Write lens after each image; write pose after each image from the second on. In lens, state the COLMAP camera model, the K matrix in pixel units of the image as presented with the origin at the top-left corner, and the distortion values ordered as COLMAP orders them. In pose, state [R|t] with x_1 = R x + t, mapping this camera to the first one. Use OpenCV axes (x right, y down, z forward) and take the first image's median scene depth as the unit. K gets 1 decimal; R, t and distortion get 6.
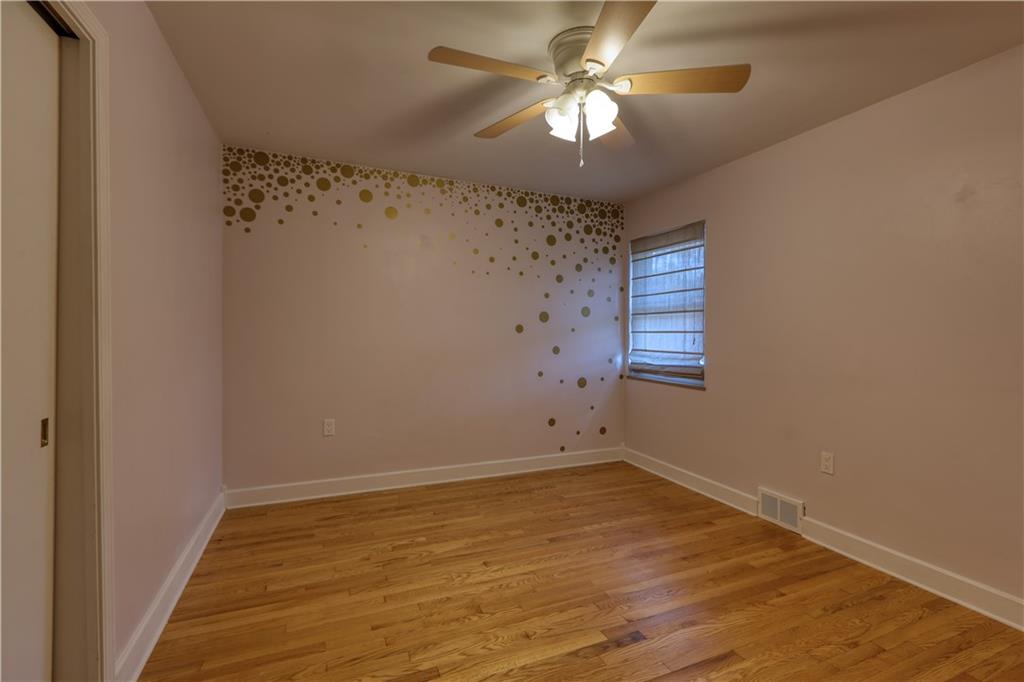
lens RADIAL K [[466.2, 0, 517.2], [0, 466.2, 335.2], [0, 0, 1]] dist [-0.025540, 0.001900]
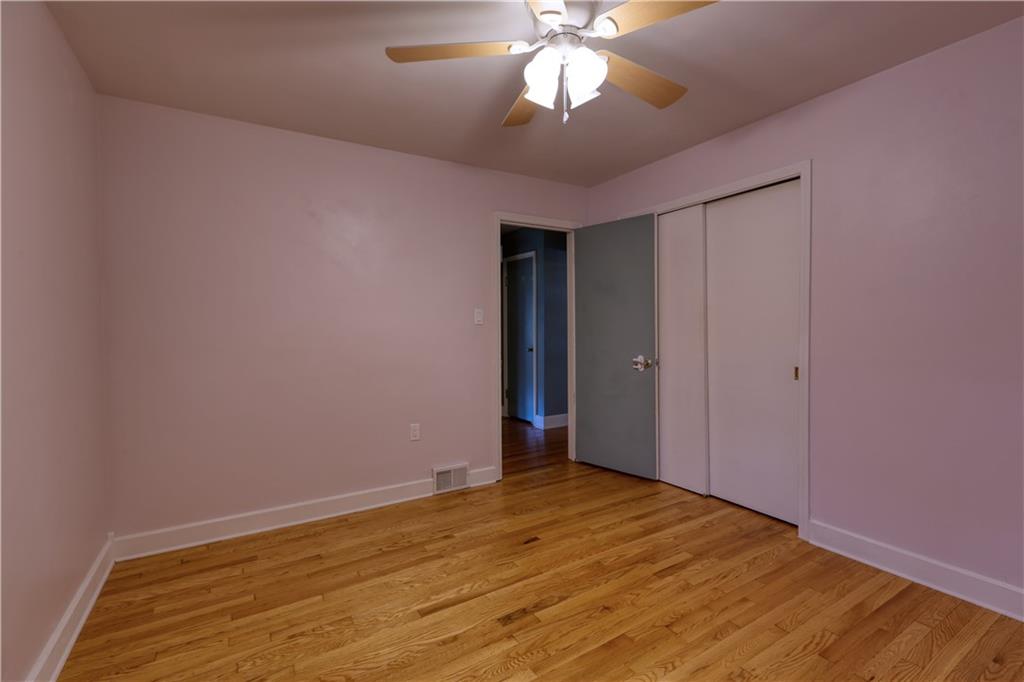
lens RADIAL K [[466.2, 0, 513.6], [0, 466.2, 336.9], [0, 0, 1]] dist [-0.025540, 0.001900]
pose [[-0.990536, 0.007503, -0.137050, 0.383183], [0.003107, 0.999475, 0.032260, -0.019164], [0.137220, 0.031529, -0.990039, 2.023141]]
